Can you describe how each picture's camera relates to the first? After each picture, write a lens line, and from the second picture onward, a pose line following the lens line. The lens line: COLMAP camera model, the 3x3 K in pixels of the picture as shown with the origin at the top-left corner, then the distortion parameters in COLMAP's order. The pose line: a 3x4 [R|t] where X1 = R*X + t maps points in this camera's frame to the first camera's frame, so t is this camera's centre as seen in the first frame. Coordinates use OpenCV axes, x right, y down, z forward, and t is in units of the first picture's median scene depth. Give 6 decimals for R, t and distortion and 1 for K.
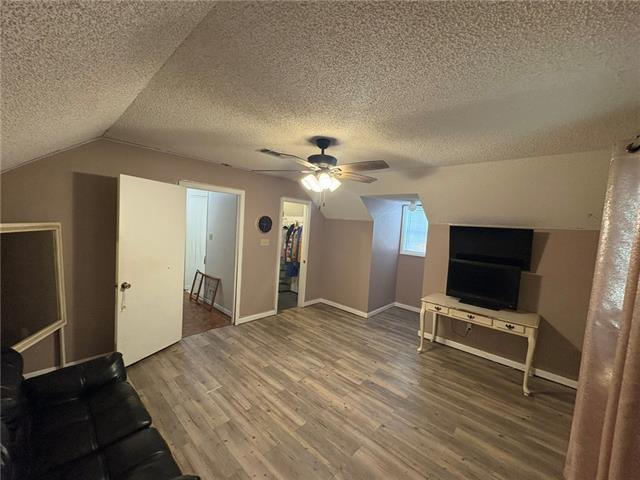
lens RADIAL K [[254.5, 0, 319.7], [0, 254.5, 243.7], [0, 0, 1]] dist [0.003627, -0.000430]
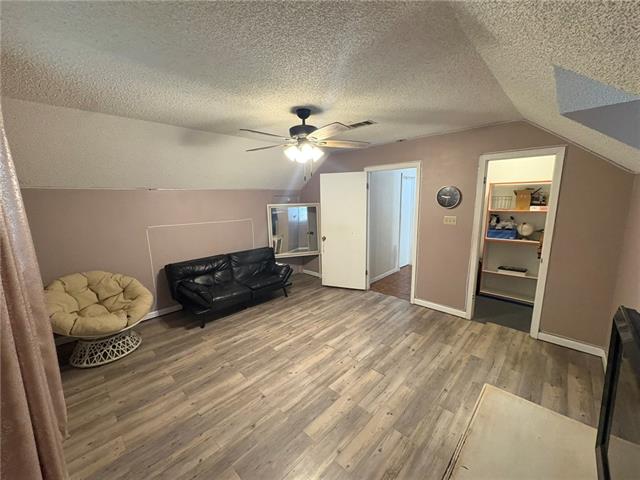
lens RADIAL K [[254.5, 0, 319.7], [0, 254.5, 239.3], [0, 0, 1]] dist [0.003627, -0.000430]
pose [[-0.027840, 0.100417, -0.994556, 0.834078], [-0.056554, 0.993190, 0.101862, -0.006550], [0.998011, 0.059082, -0.021972, 0.860116]]
